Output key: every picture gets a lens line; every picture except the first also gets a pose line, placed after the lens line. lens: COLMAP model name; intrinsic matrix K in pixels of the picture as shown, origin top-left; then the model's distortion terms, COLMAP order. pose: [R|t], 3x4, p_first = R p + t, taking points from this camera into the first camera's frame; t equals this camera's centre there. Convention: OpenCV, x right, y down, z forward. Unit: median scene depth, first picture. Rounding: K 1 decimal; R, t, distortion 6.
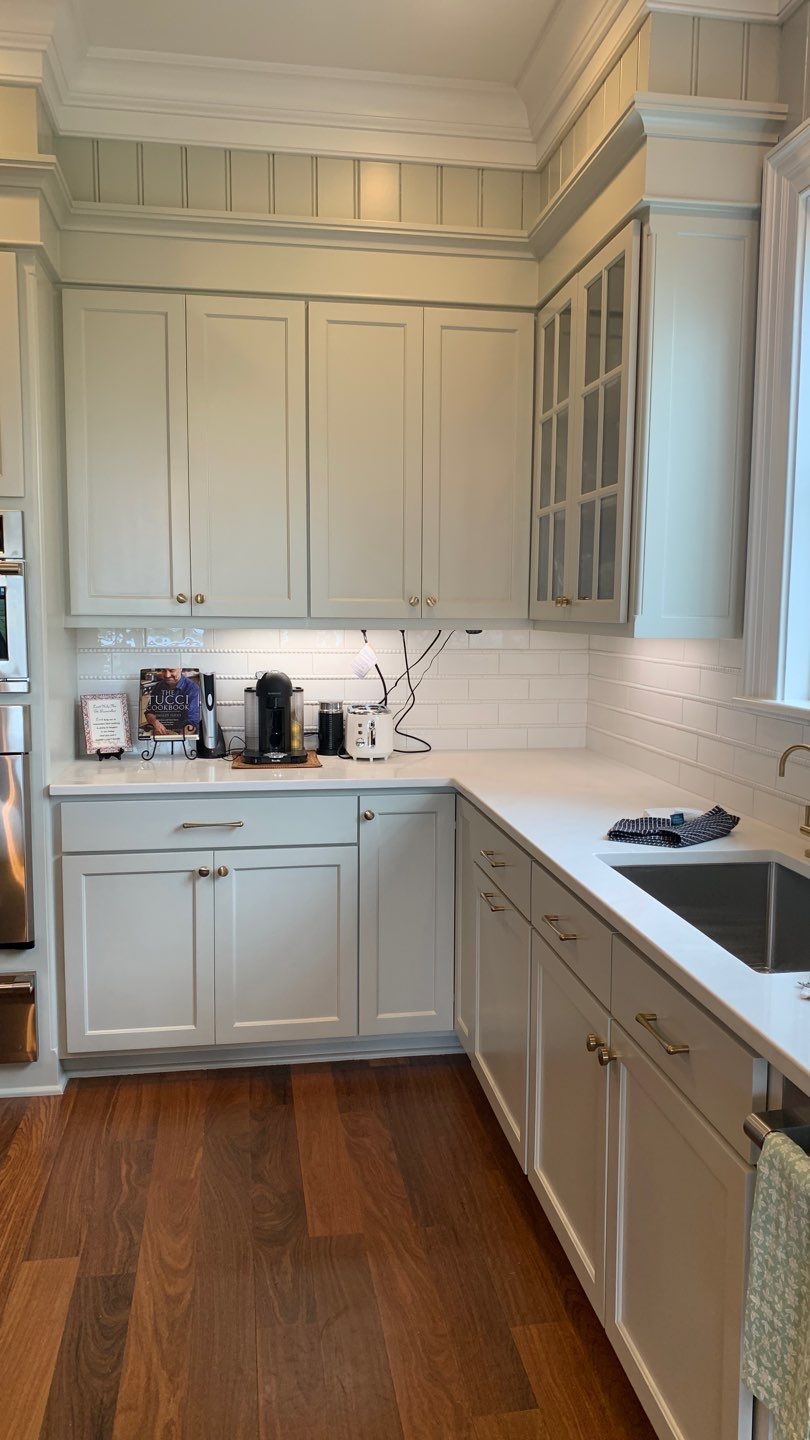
lens RADIAL K [[1113.1, 0, 421.5], [0, 1113.1, 716.2], [0, 0, 1]] dist [0.019202, -0.002984]
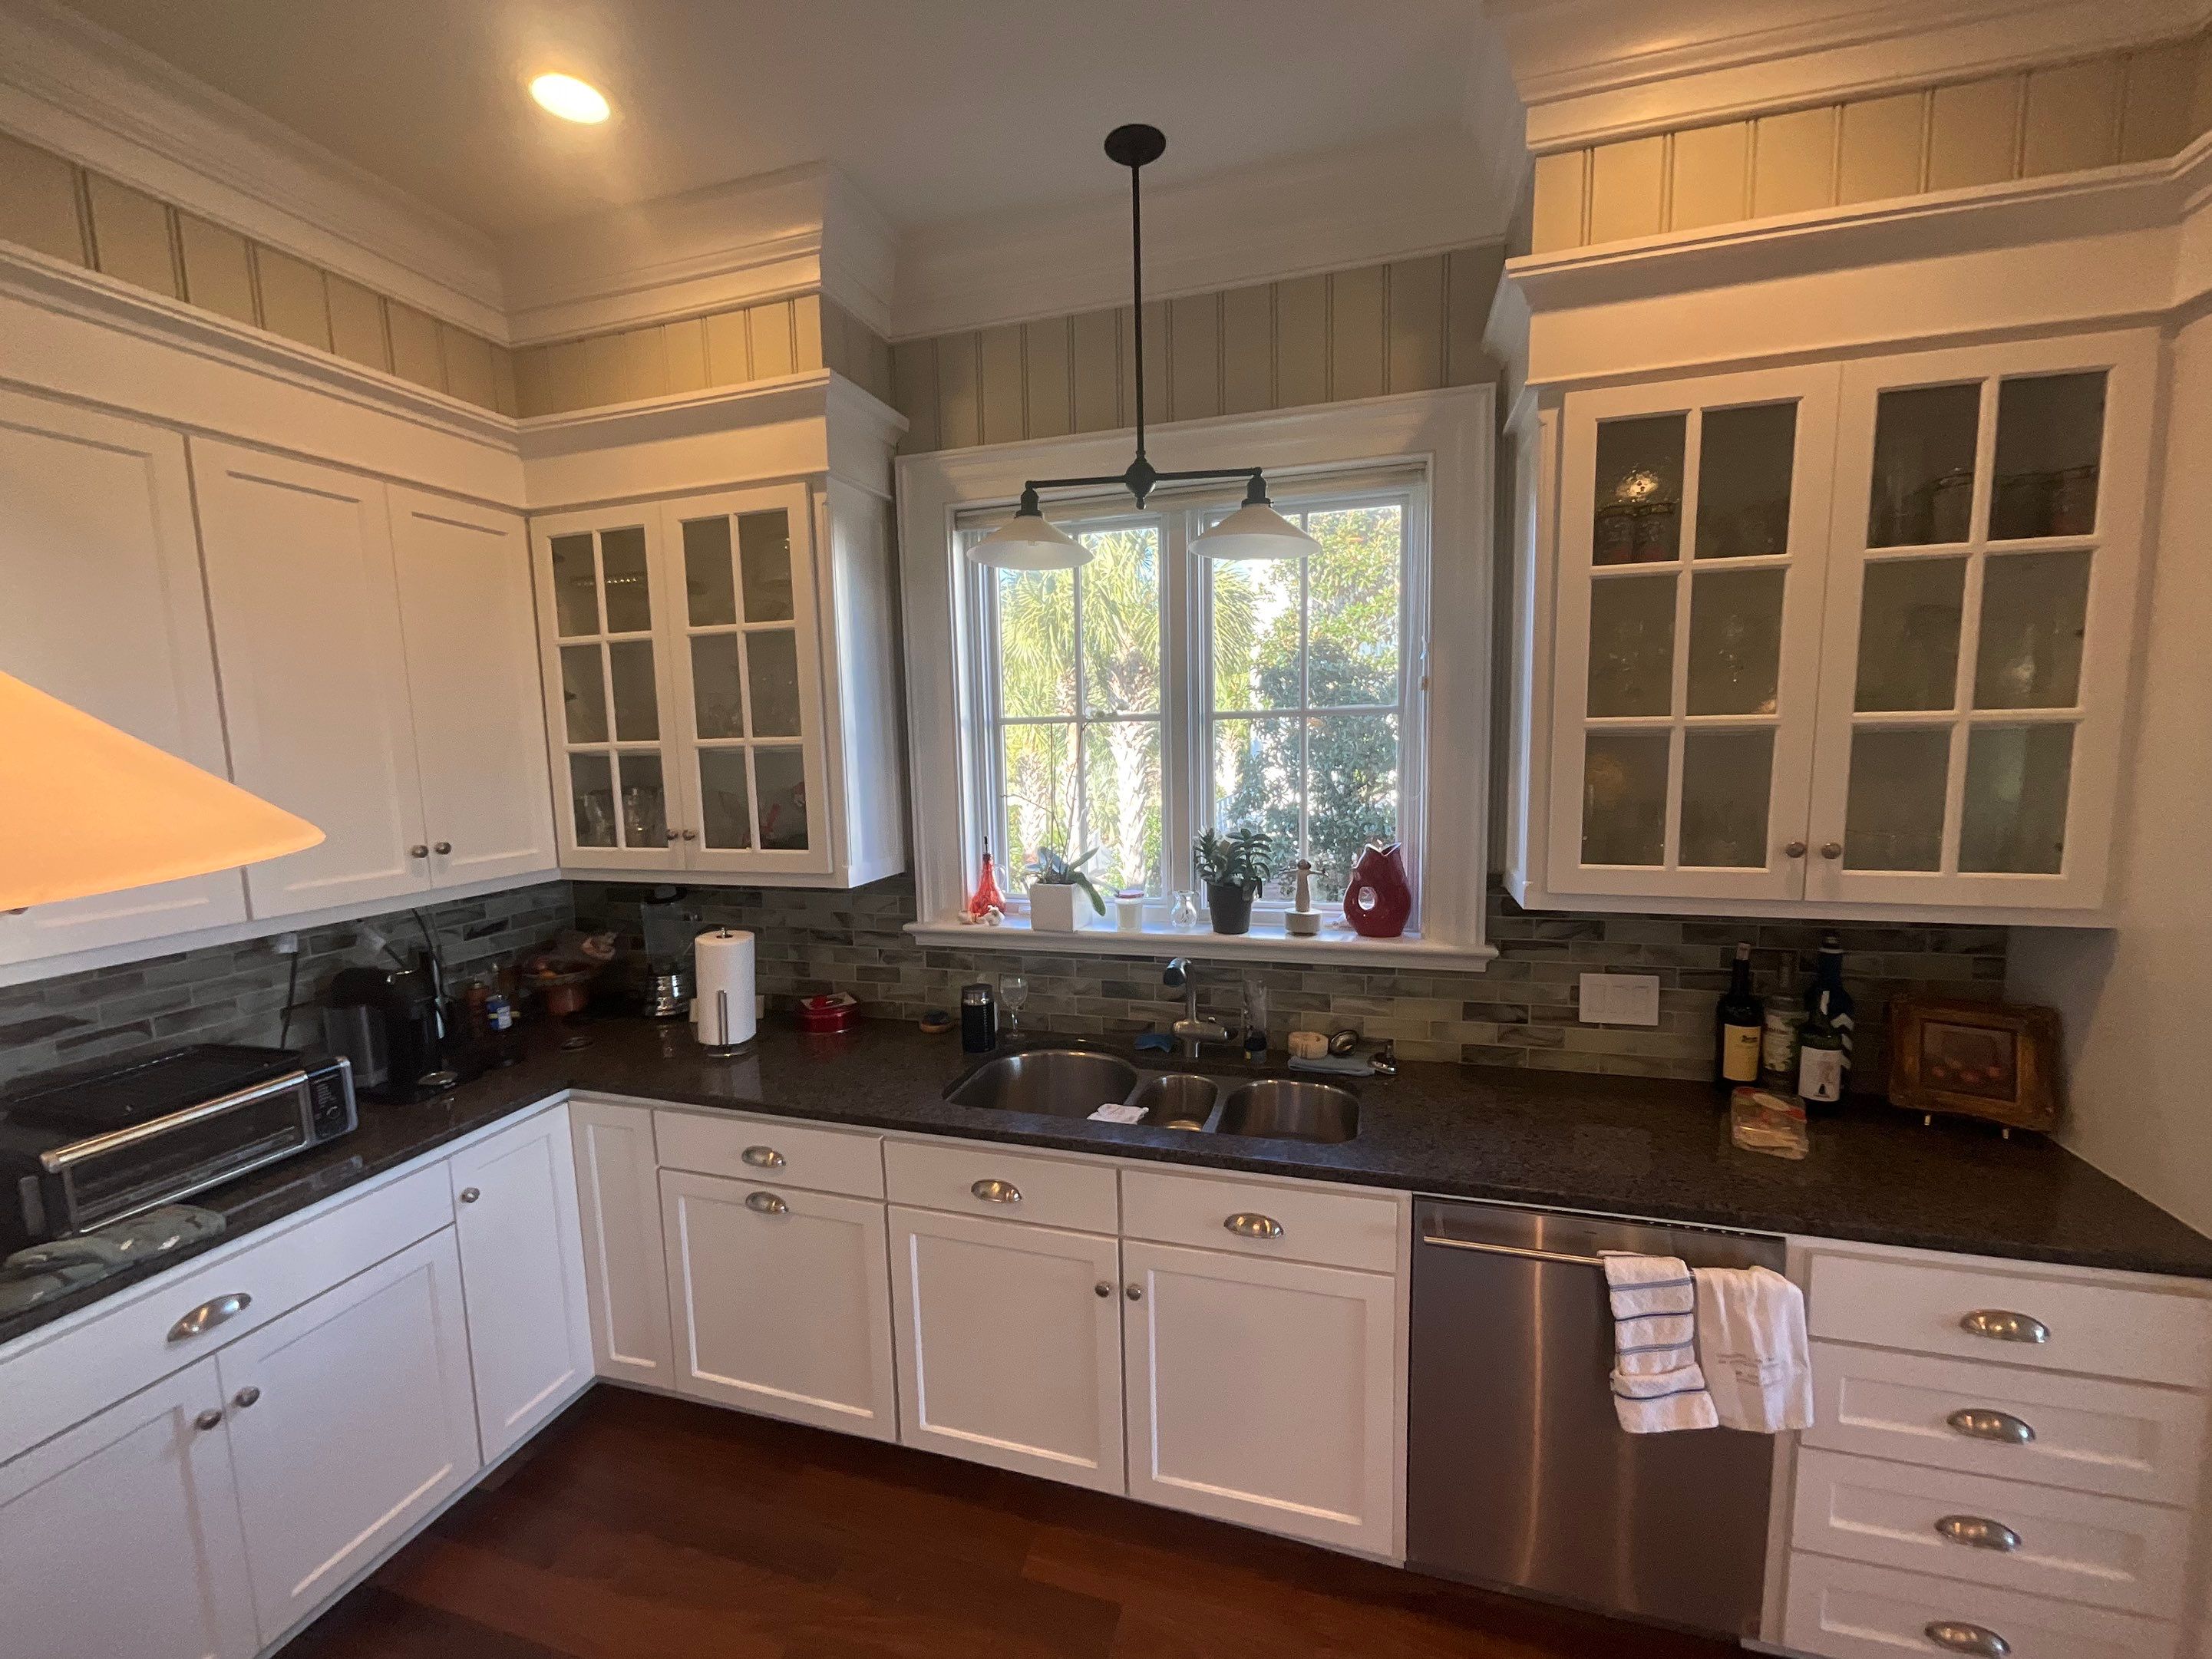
lens RADIAL K [[885.6, 0, 1115.5], [0, 885.6, 827.2], [0, 0, 1]] dist [-0.006706, 0.000060]
pose [[0.433085, -0.116232, 0.893828, -0.414999], [0.123193, 0.989978, 0.069044, -0.144720], [-0.892895, 0.080212, 0.443063, 0.391870]]
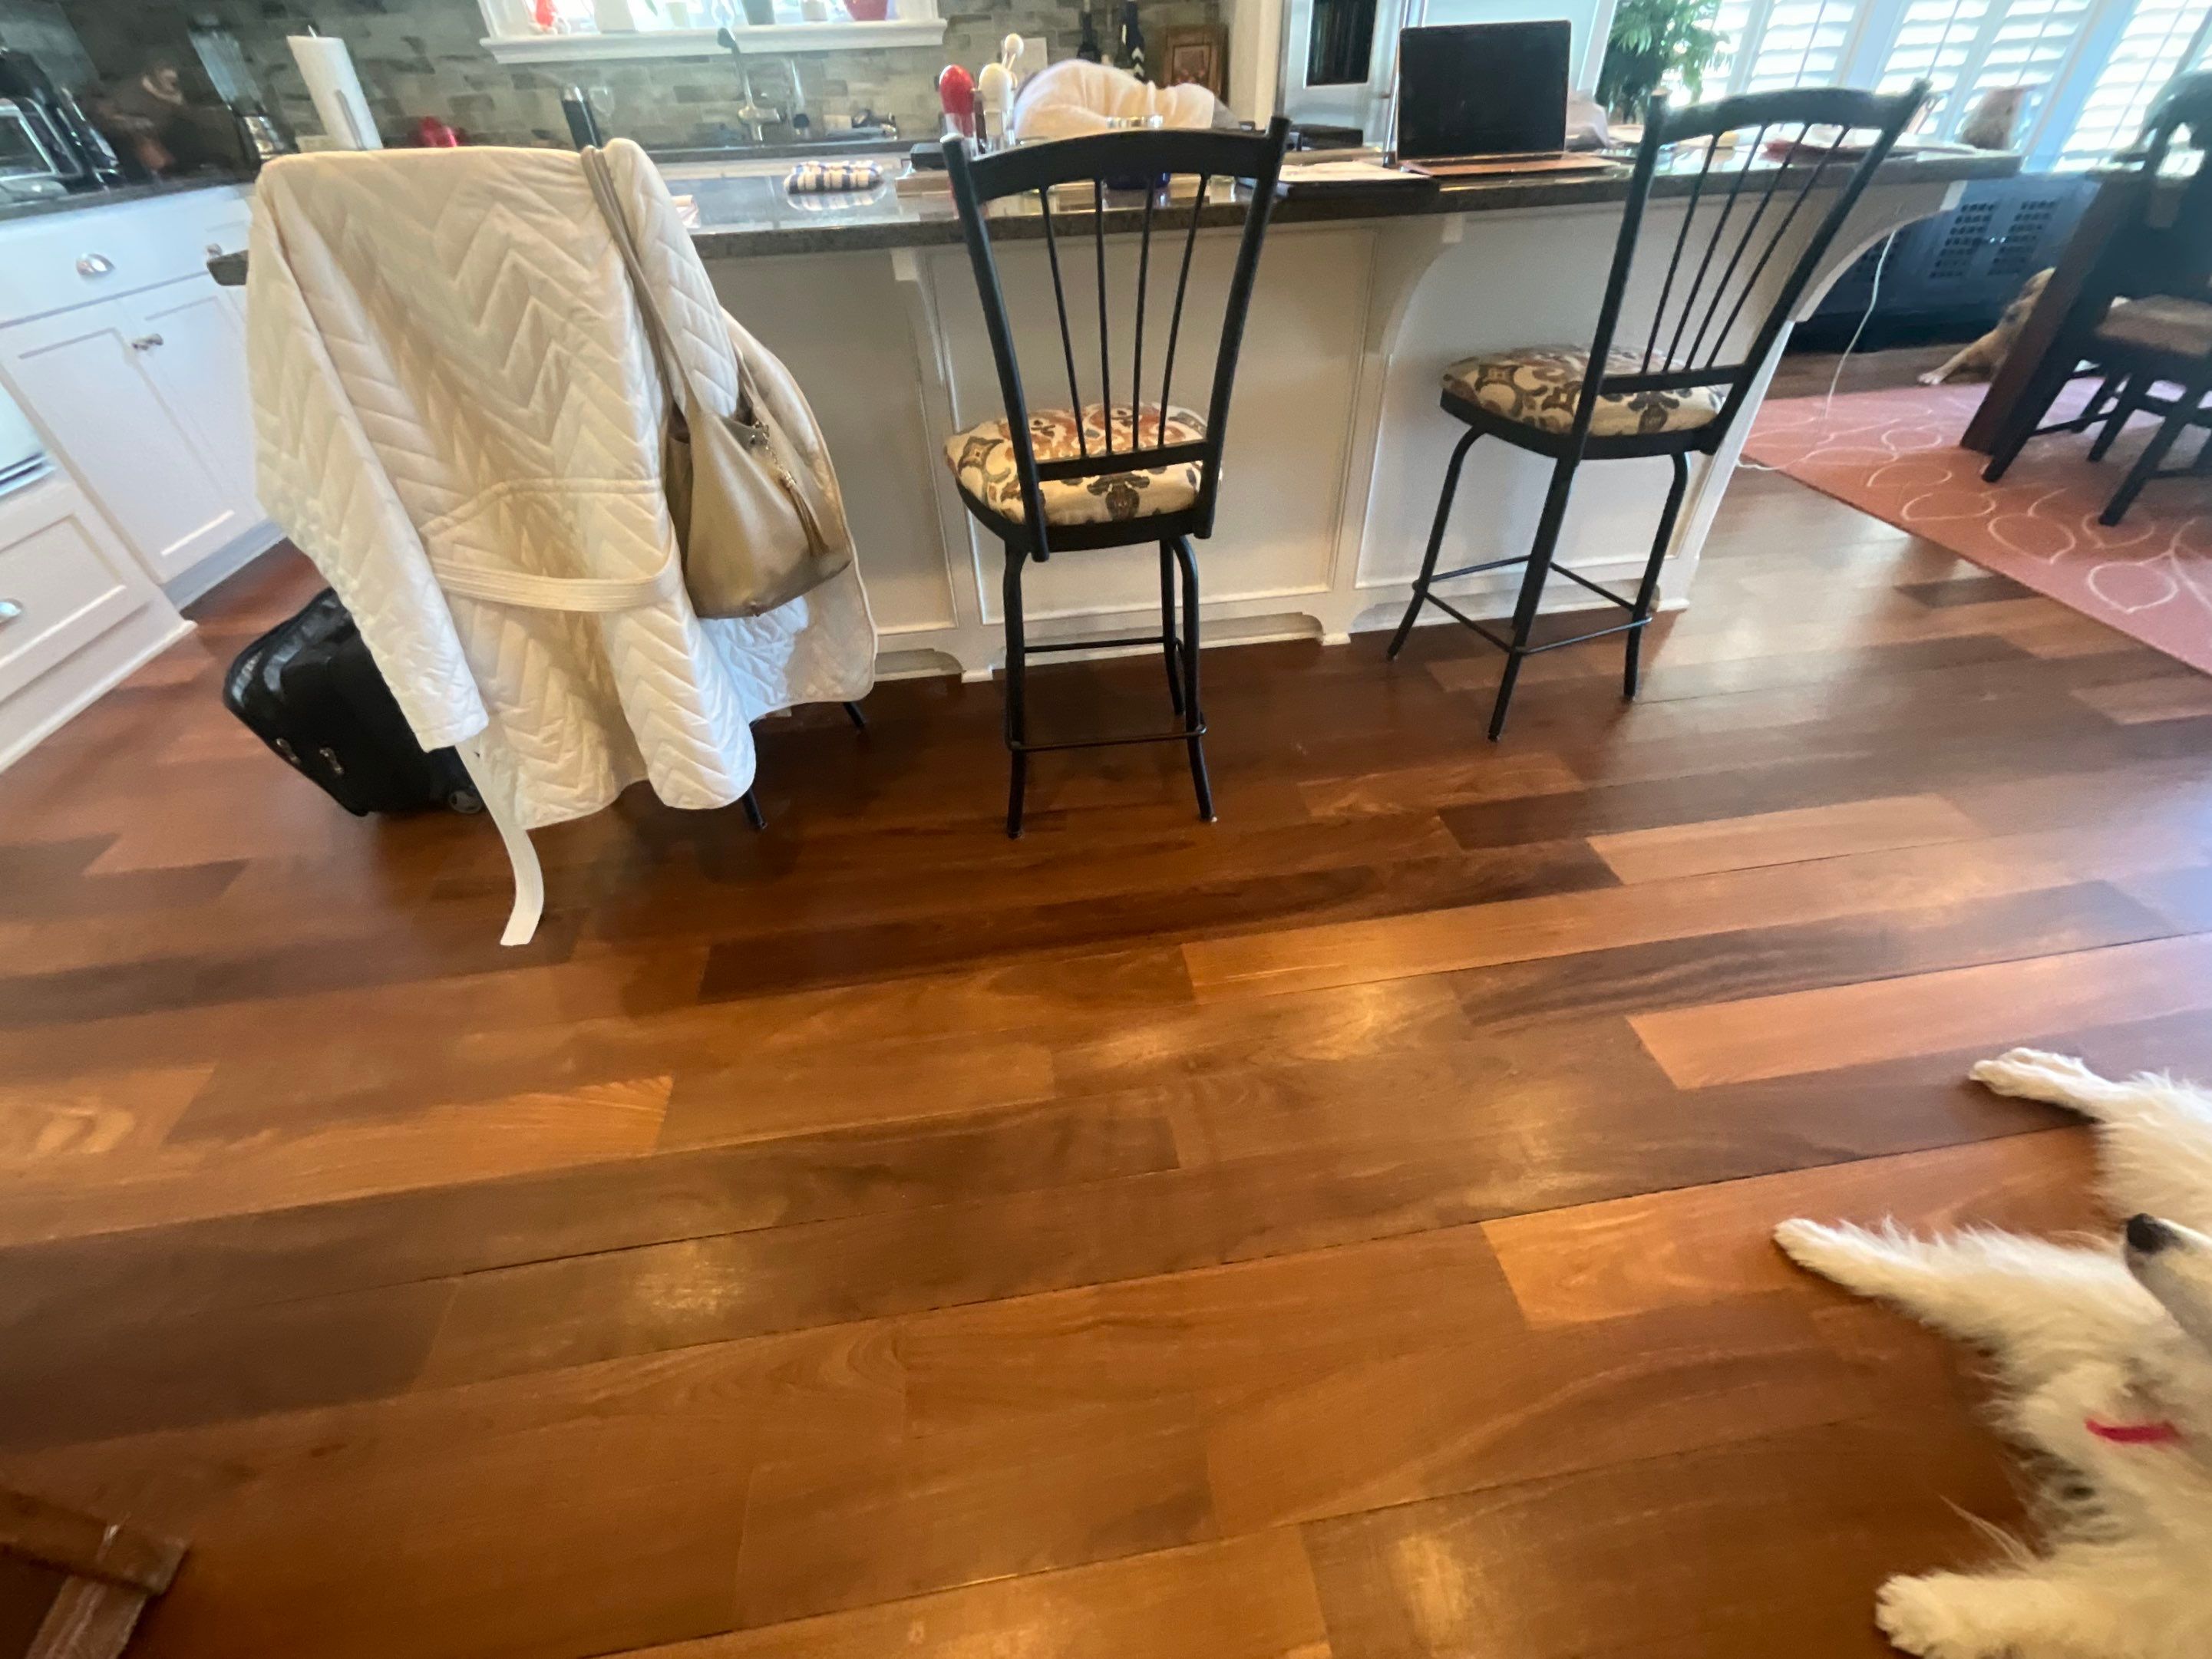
lens RADIAL K [[885.6, 0, 1115.5], [0, 885.6, 827.2], [0, 0, 1]] dist [-0.006706, 0.000060]
pose [[0.015150, -0.658117, 0.752763, -1.098724], [0.136530, 0.747160, 0.650471, 0.107165], [-0.990520, 0.092920, 0.101173, 0.220357]]
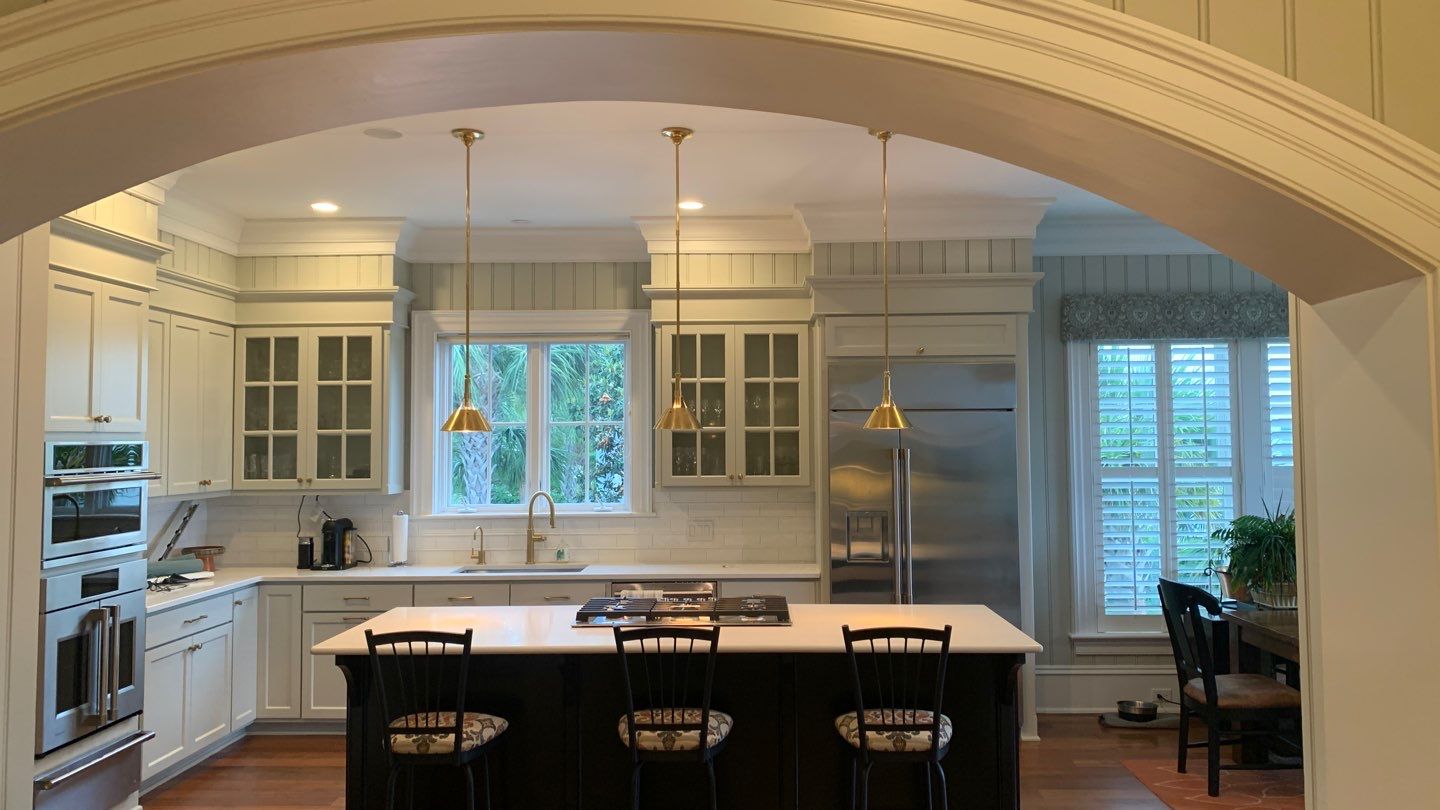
lens RADIAL K [[1088.6, 0, 728.4], [0, 1088.6, 379.3], [0, 0, 1]] dist [0.113236, -0.331320]
pose [[0.181998, 0.043889, 0.982319, -1.939932], [0.112575, 0.991505, -0.065156, -0.075280], [-0.976834, 0.122442, 0.175511, -0.160362]]
